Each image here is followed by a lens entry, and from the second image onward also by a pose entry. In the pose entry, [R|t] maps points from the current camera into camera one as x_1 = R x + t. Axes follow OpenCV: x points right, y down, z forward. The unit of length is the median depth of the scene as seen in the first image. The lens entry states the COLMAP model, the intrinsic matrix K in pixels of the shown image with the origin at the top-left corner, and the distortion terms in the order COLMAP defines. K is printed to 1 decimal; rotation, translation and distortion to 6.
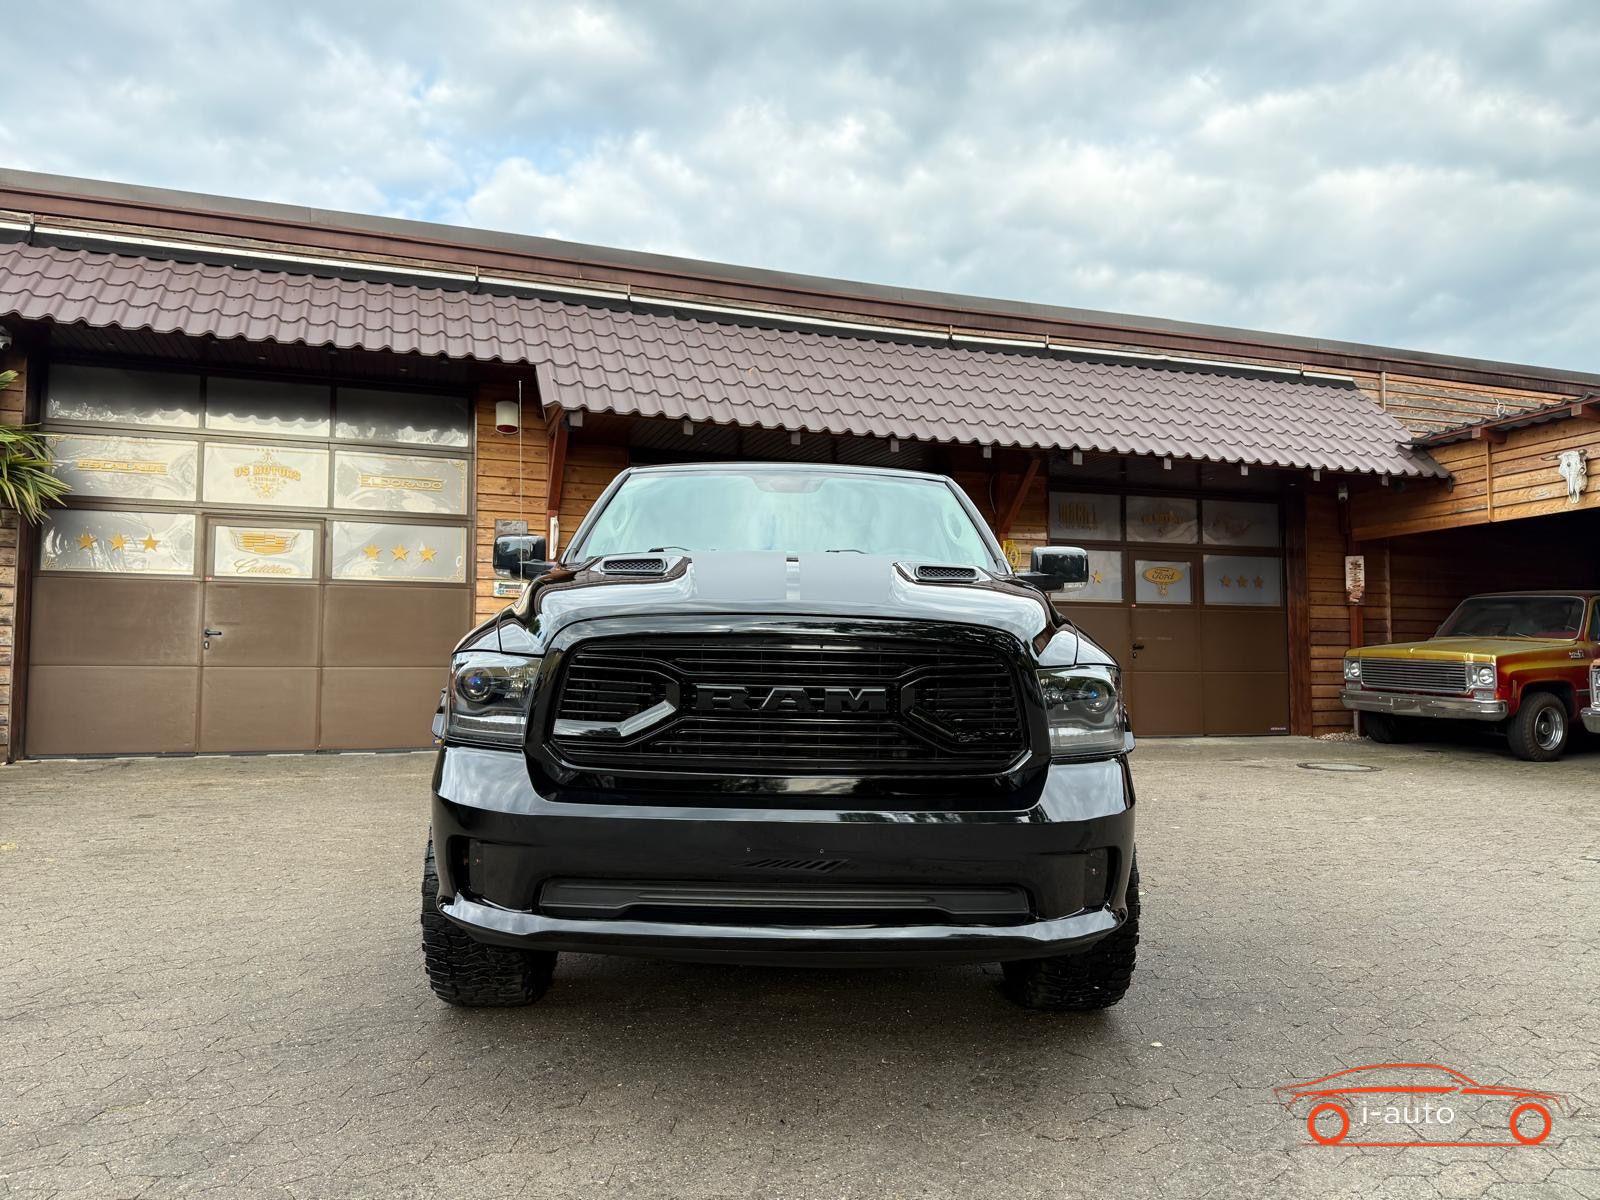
lens RADIAL K [[1113.0, 0, 802.5], [0, 1113.0, 608.7], [0, 0, 1]] dist [0.065862, -0.077145]
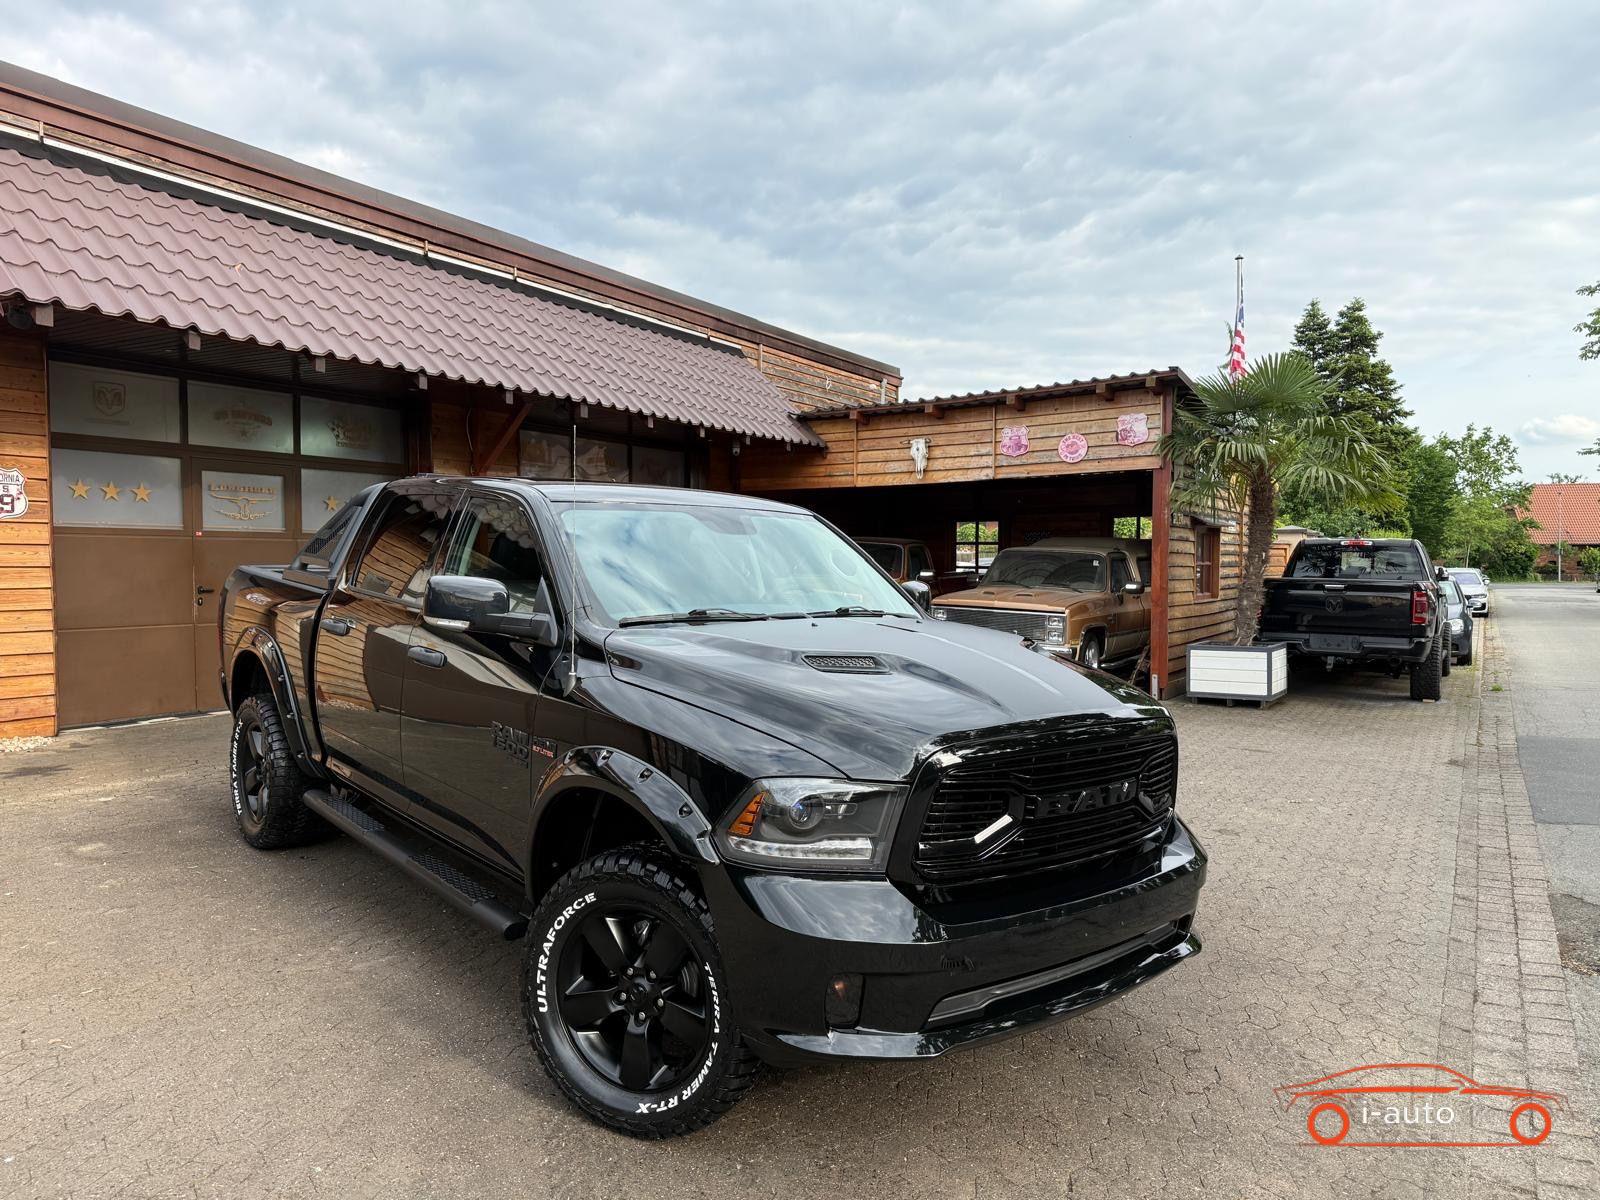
lens RADIAL K [[1118.5, 0, 802.7], [0, 1118.5, 600.8], [0, 0, 1]] dist [0.037173, -0.048765]
pose [[0.775231, -0.018970, 0.631393, -0.264042], [-0.040560, 0.995992, 0.079723, -0.055898], [-0.630375, -0.087413, 0.771354, 0.080094]]
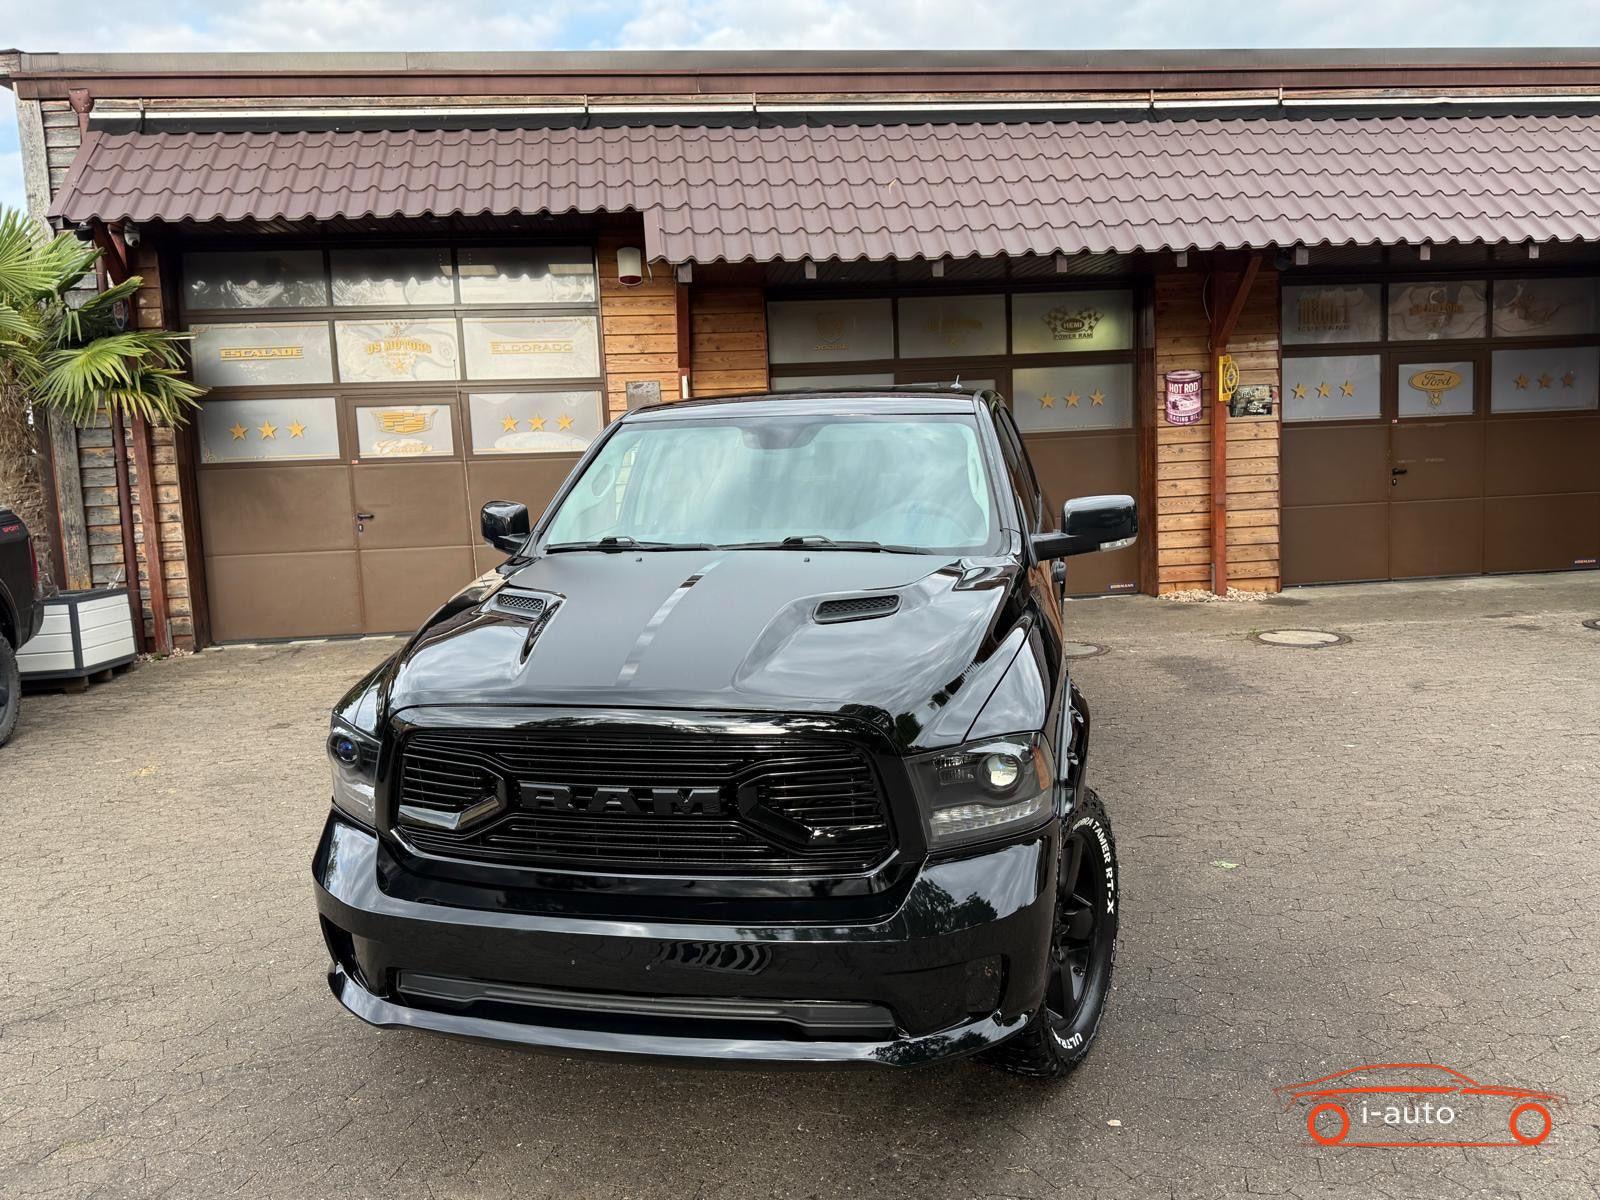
lens RADIAL K [[1212.2, 0, 800.7], [0, 1212.2, 605.9], [0, 0, 1]] dist [0.047961, -0.057630]
pose [[0.974105, -0.016736, -0.225476, 0.096155], [0.056499, 0.983637, 0.171076, -0.062874], [0.218923, -0.179385, 0.959111, 0.029628]]
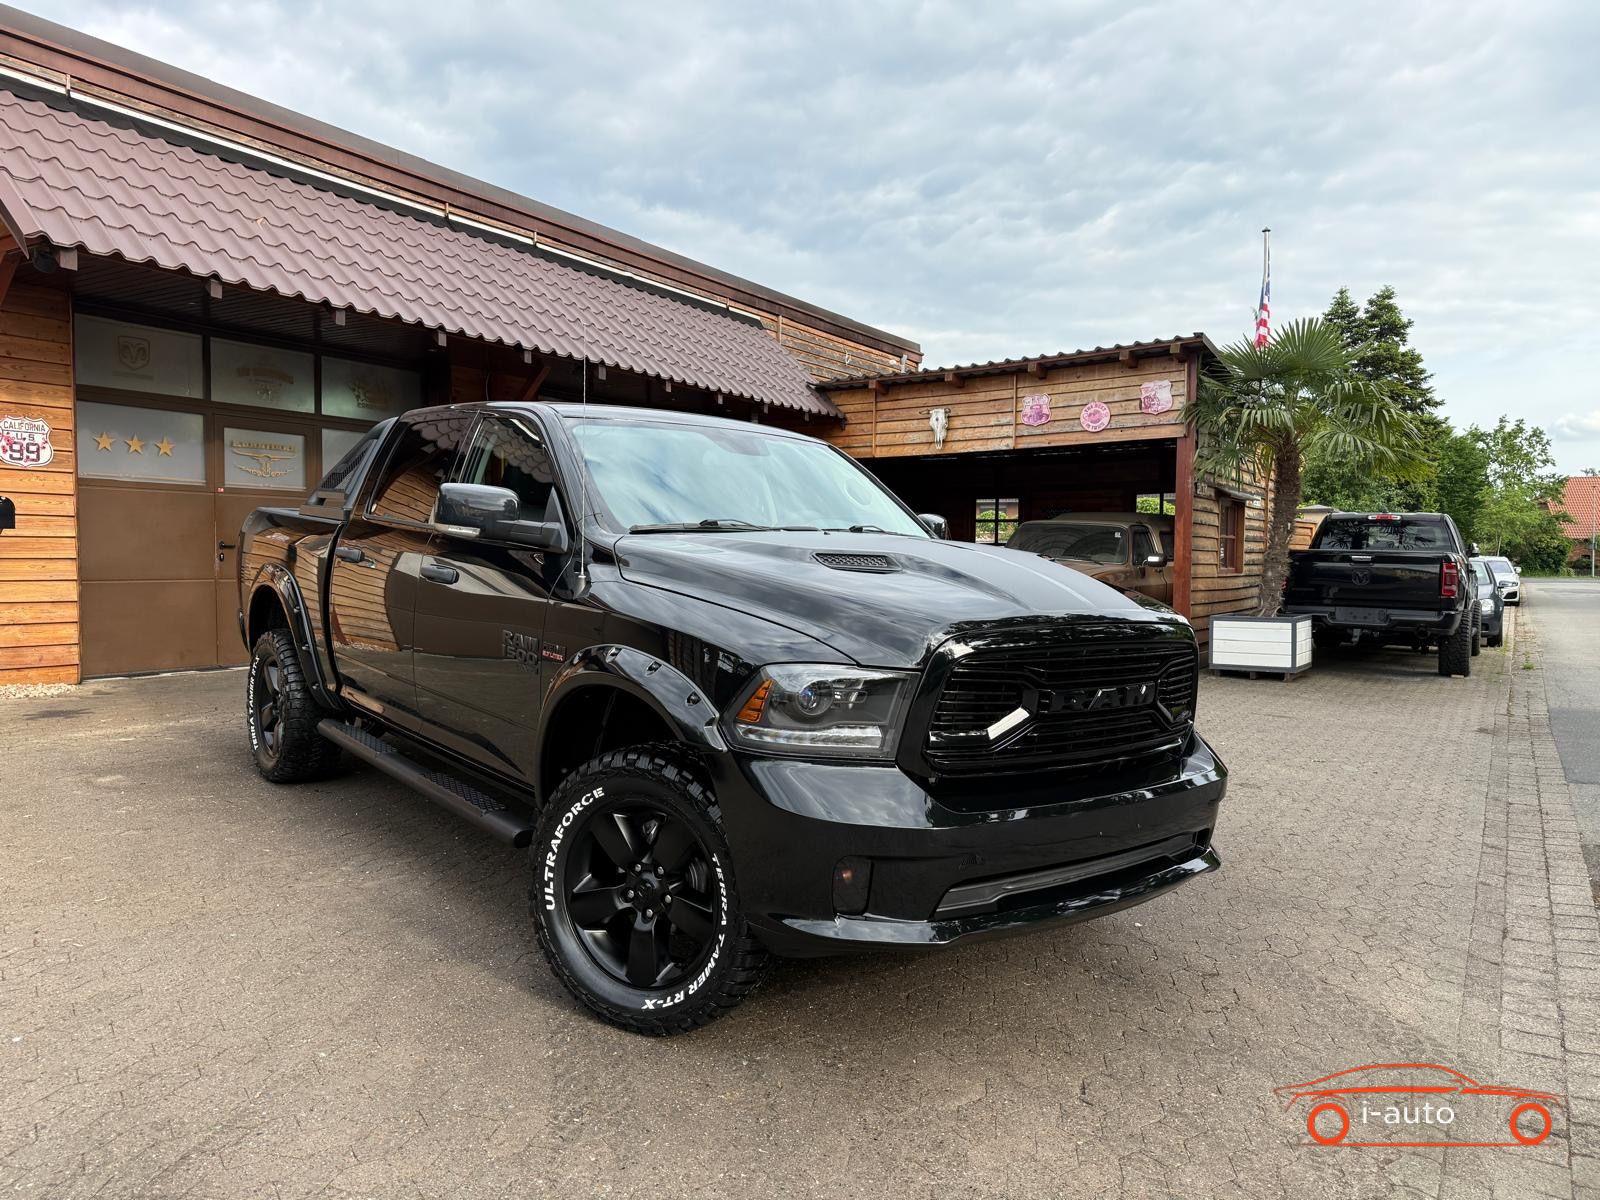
lens RADIAL K [[1119.4, 0, 791.9], [0, 1119.4, 595.9], [0, 0, 1]] dist [0.036080, -0.048041]
pose [[0.791805, -0.014737, 0.610596, -0.259746], [-0.046170, 0.995404, 0.083897, -0.028217], [-0.609026, -0.094621, 0.787486, 0.080101]]
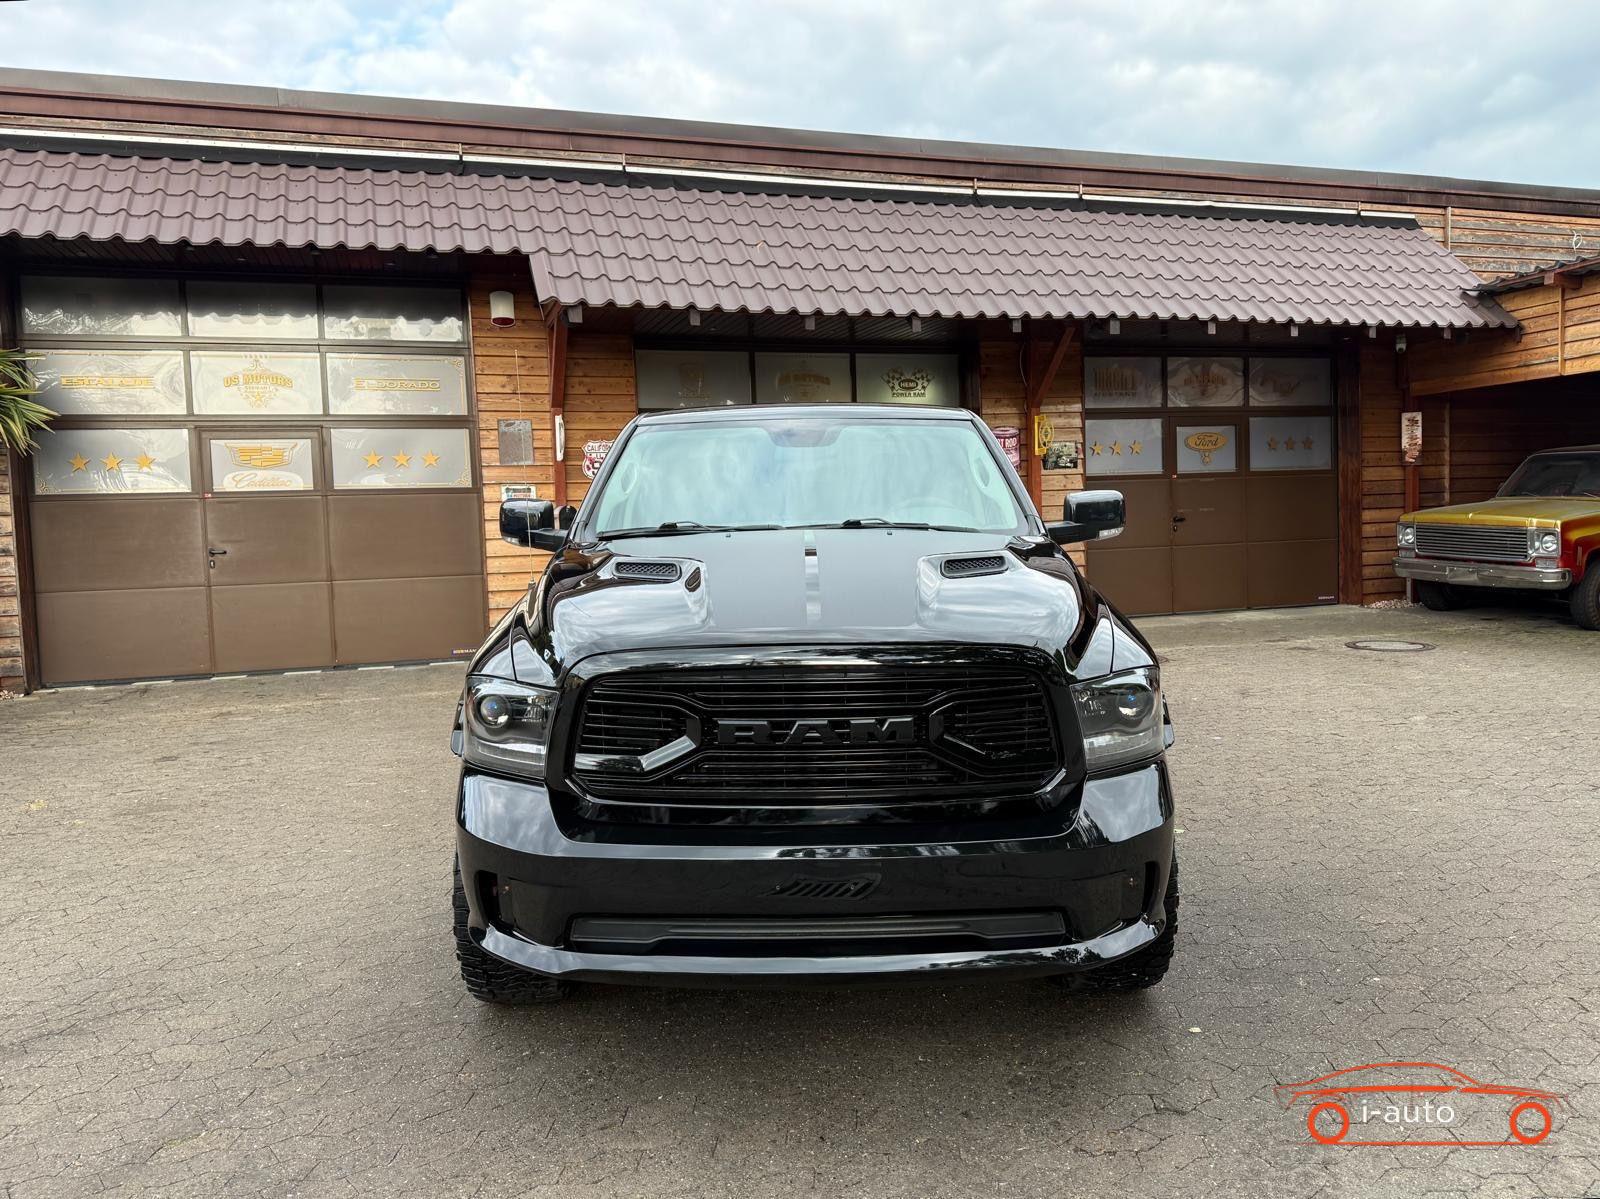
lens RADIAL K [[1163.3, 0, 796.0], [0, 1163.3, 594.1], [0, 0, 1]] dist [0.048373, -0.051455]
pose [[0.999057, -0.033779, -0.027261, 0.001097], [0.036774, 0.992319, 0.118111, -0.042244], [0.023062, -0.119002, 0.992626, 0.002674]]
